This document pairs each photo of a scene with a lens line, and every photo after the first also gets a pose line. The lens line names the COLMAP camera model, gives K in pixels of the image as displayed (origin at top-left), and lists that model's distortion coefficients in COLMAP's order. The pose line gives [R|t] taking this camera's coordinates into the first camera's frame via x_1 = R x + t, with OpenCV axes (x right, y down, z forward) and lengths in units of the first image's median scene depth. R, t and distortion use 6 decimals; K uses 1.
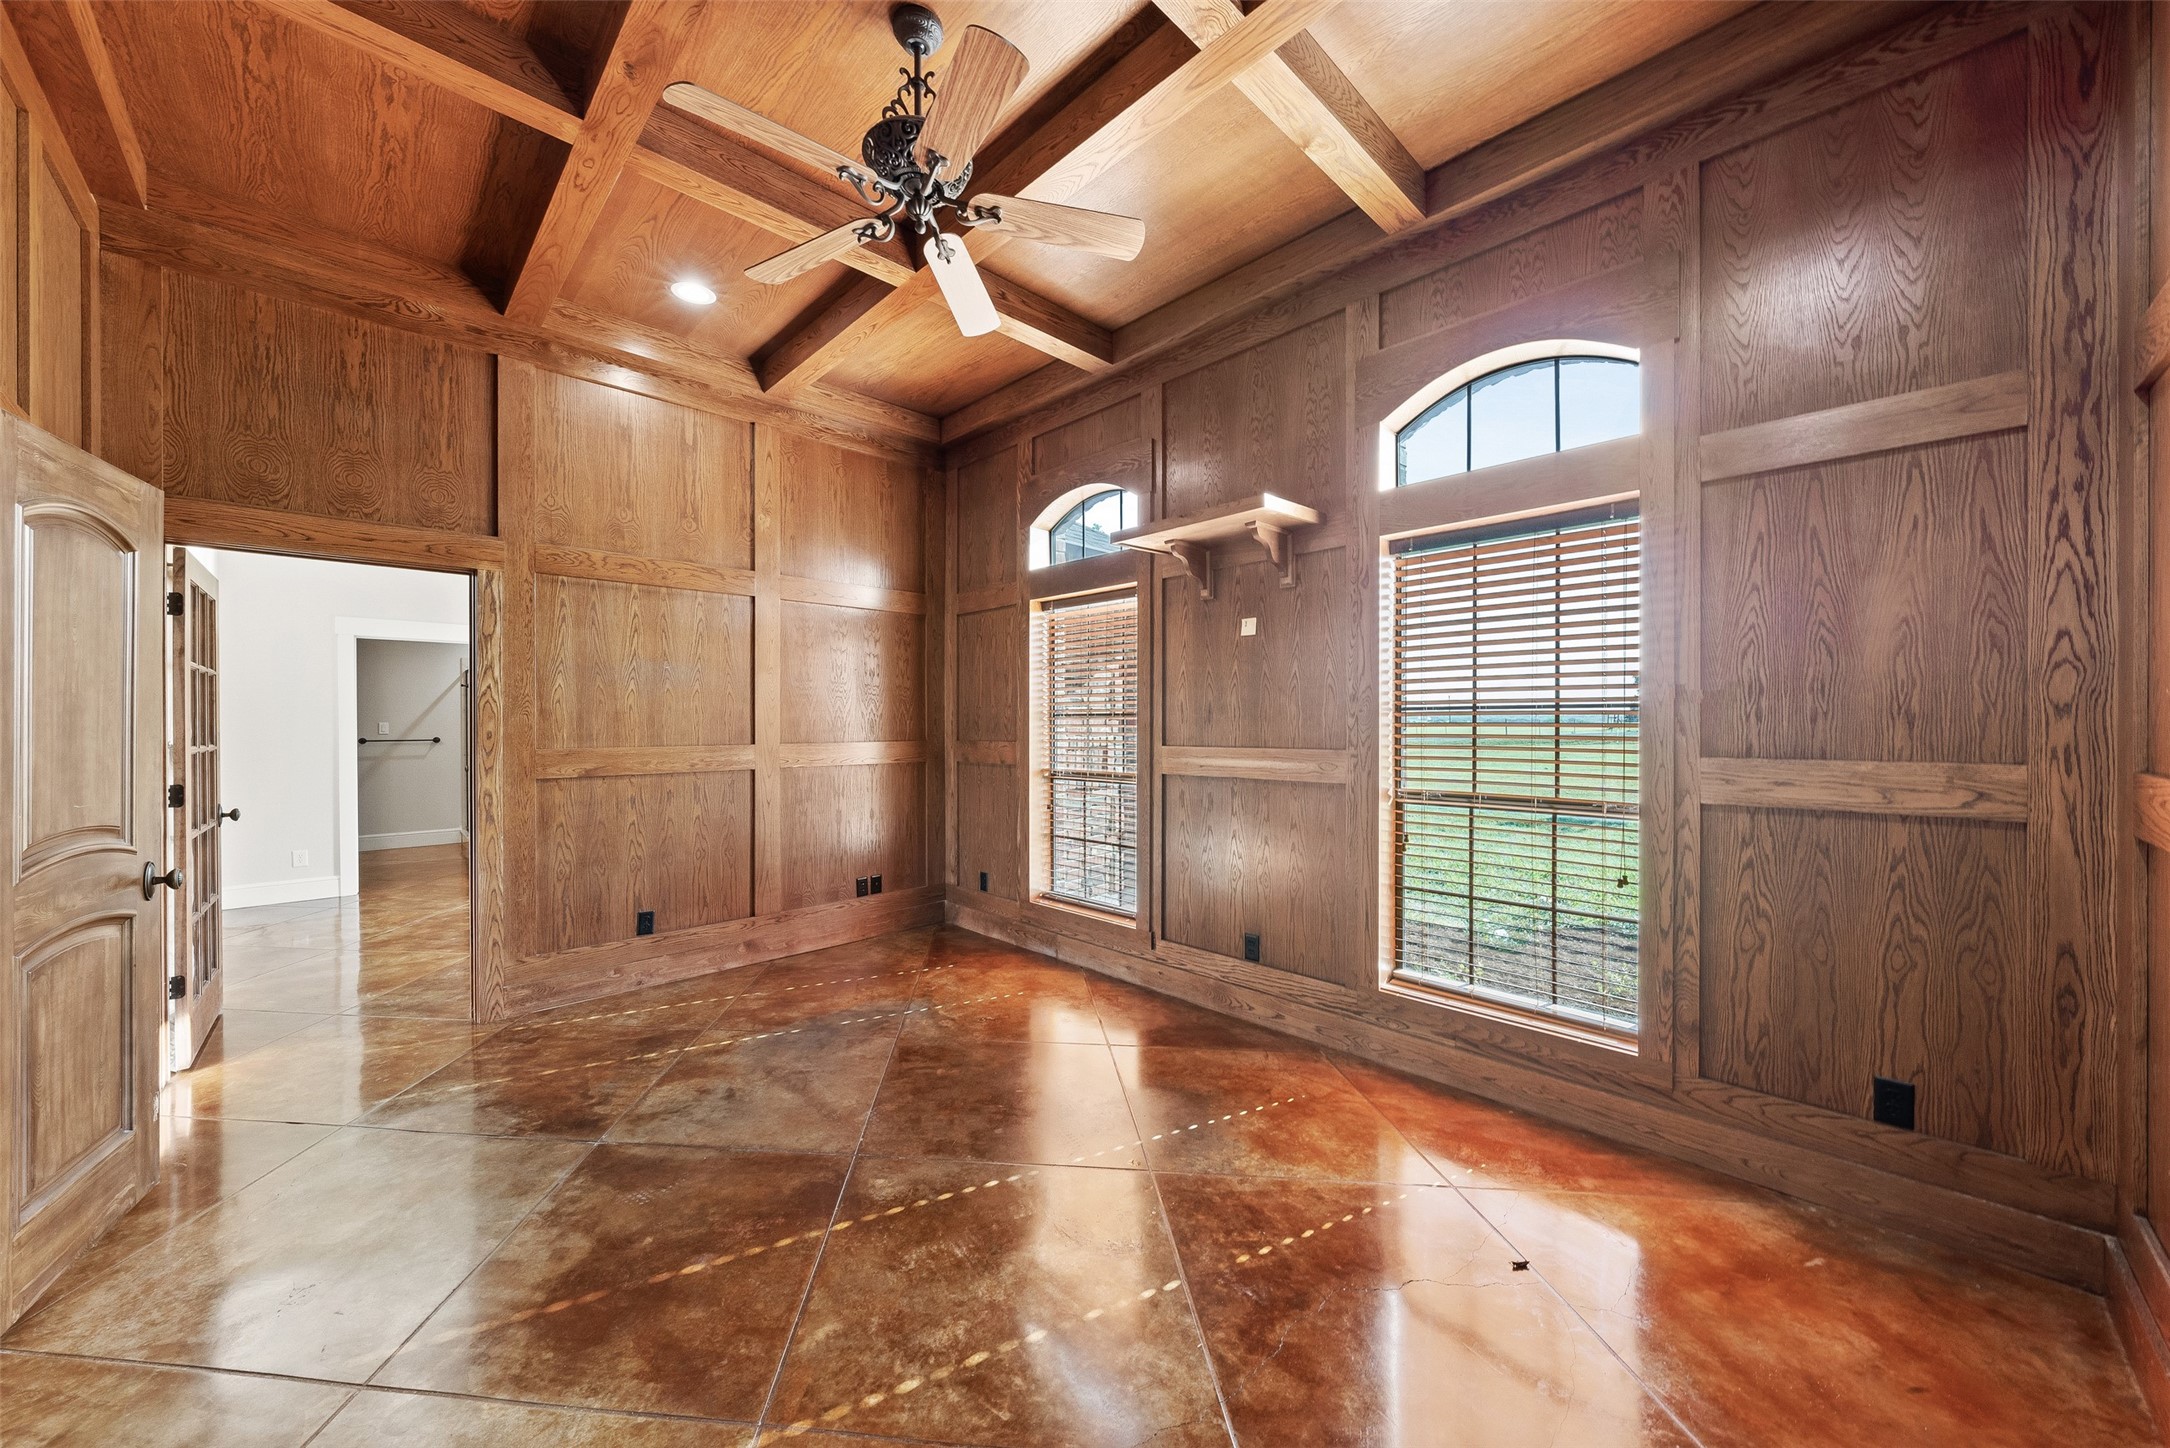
lens RADIAL K [[753.7, 0, 1090.5], [0, 753.7, 720.6], [0, 0, 1]] dist [-0.002728, -0.000042]
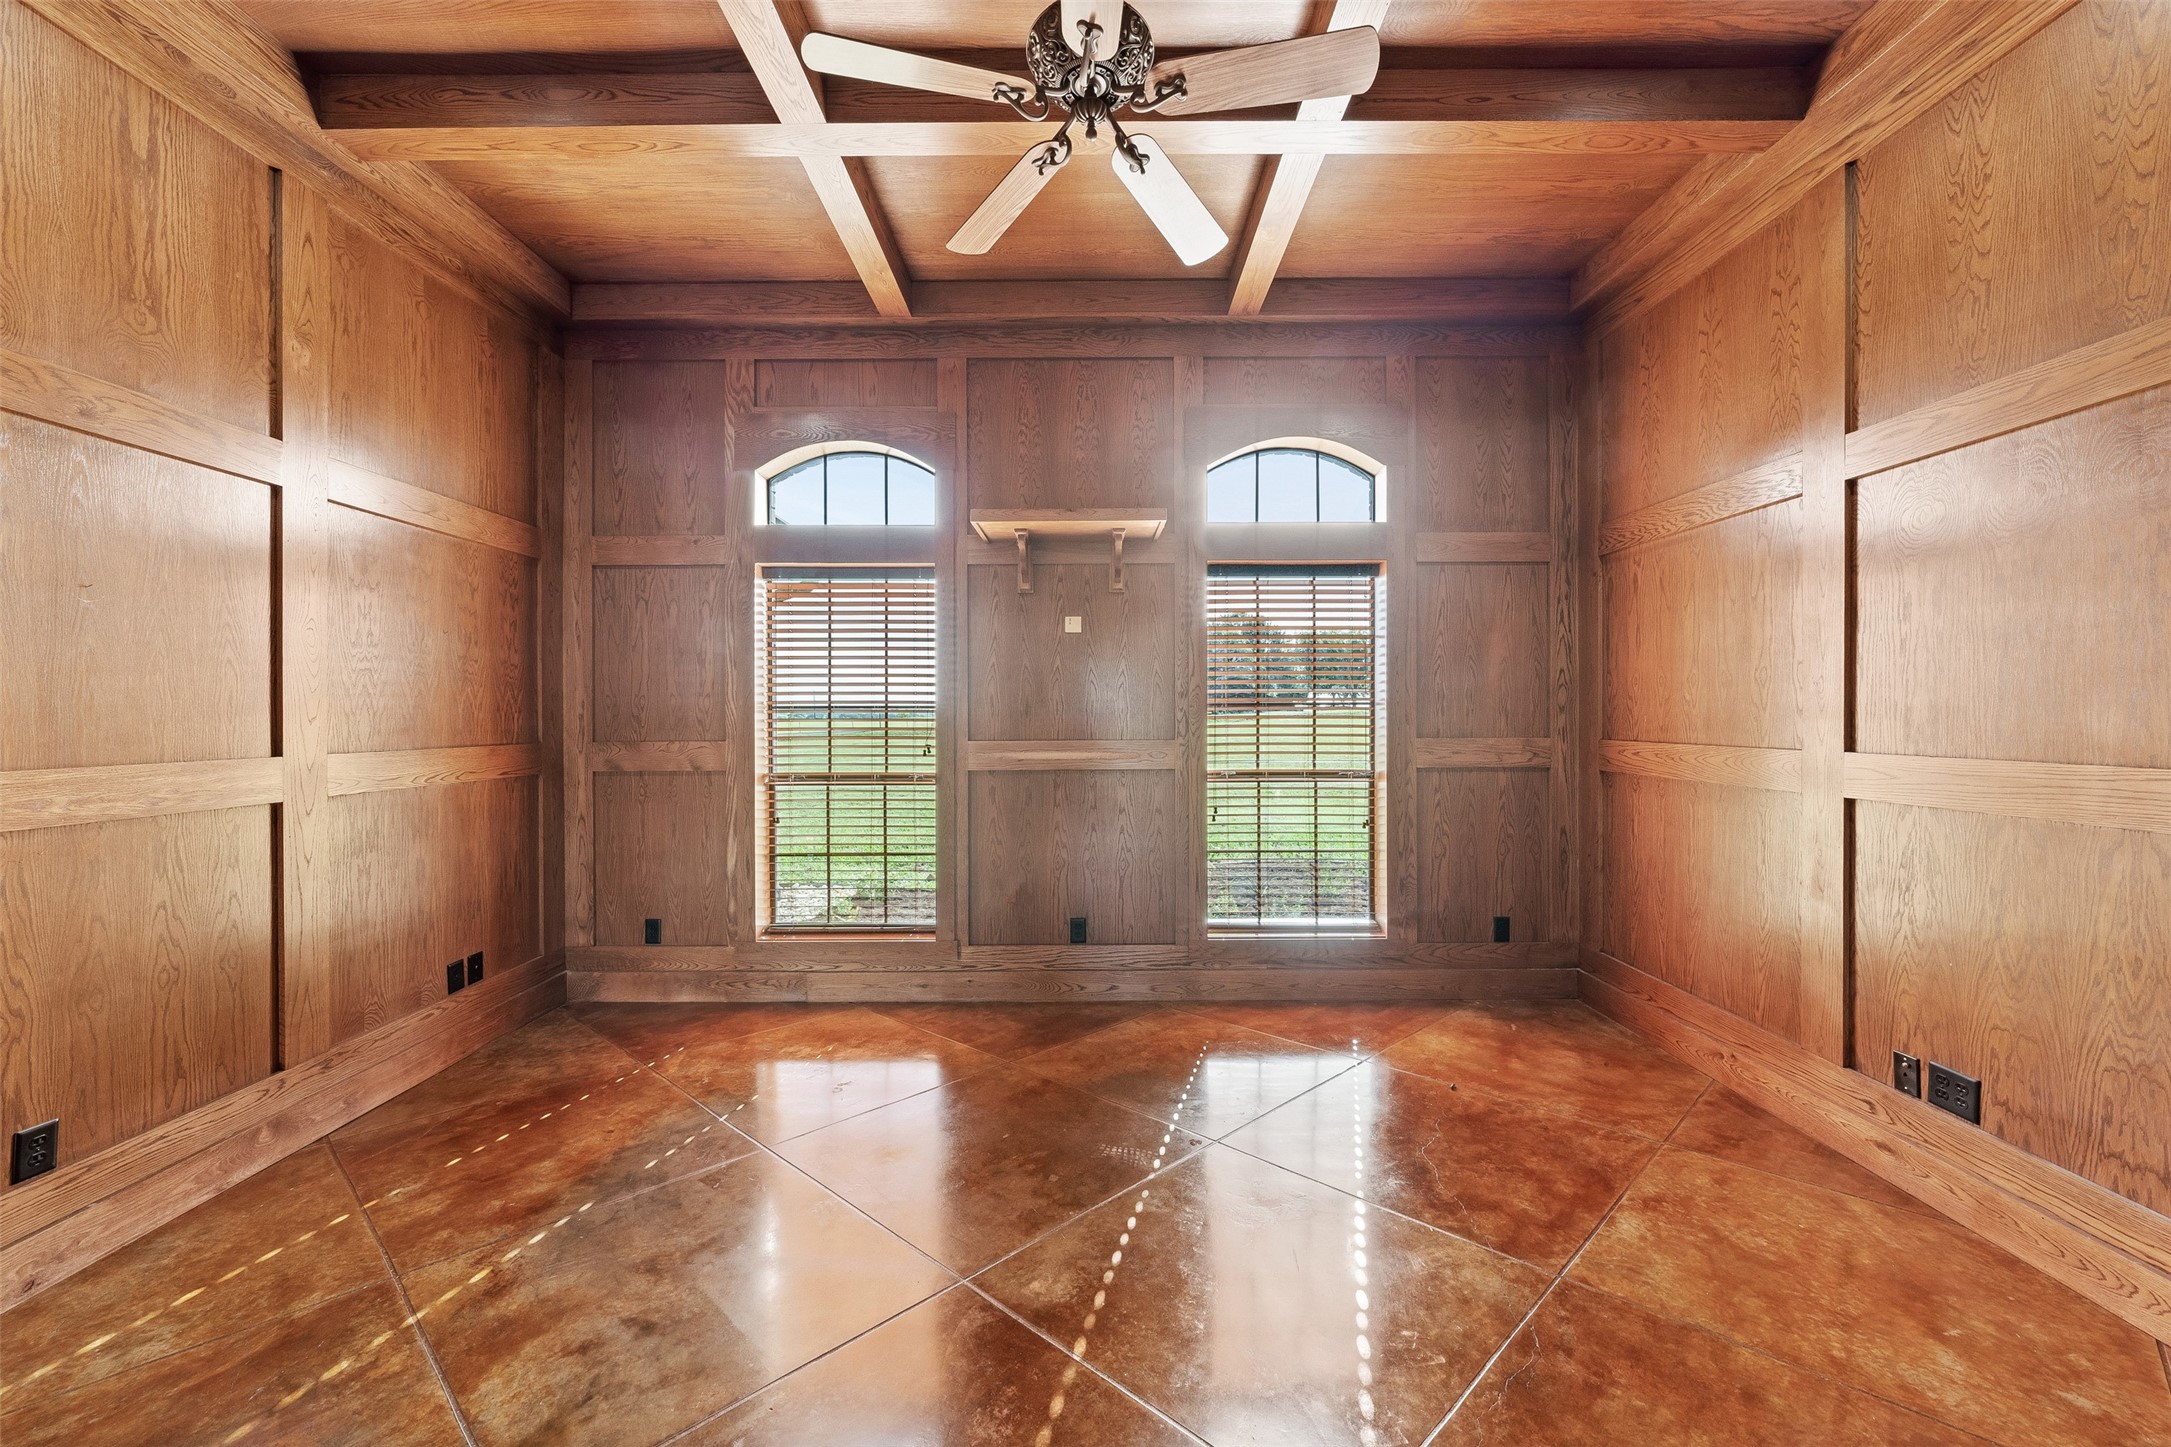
lens RADIAL K [[754.0, 0, 1081.7], [0, 754.0, 714.9], [0, 0, 1]] dist [-0.003441, 0.000039]
pose [[0.709750, 0.000547, 0.704453, -0.494995], [-0.000690, 1.000000, -0.000082, 0.000853], [-0.704453, -0.000428, 0.709750, 0.239620]]
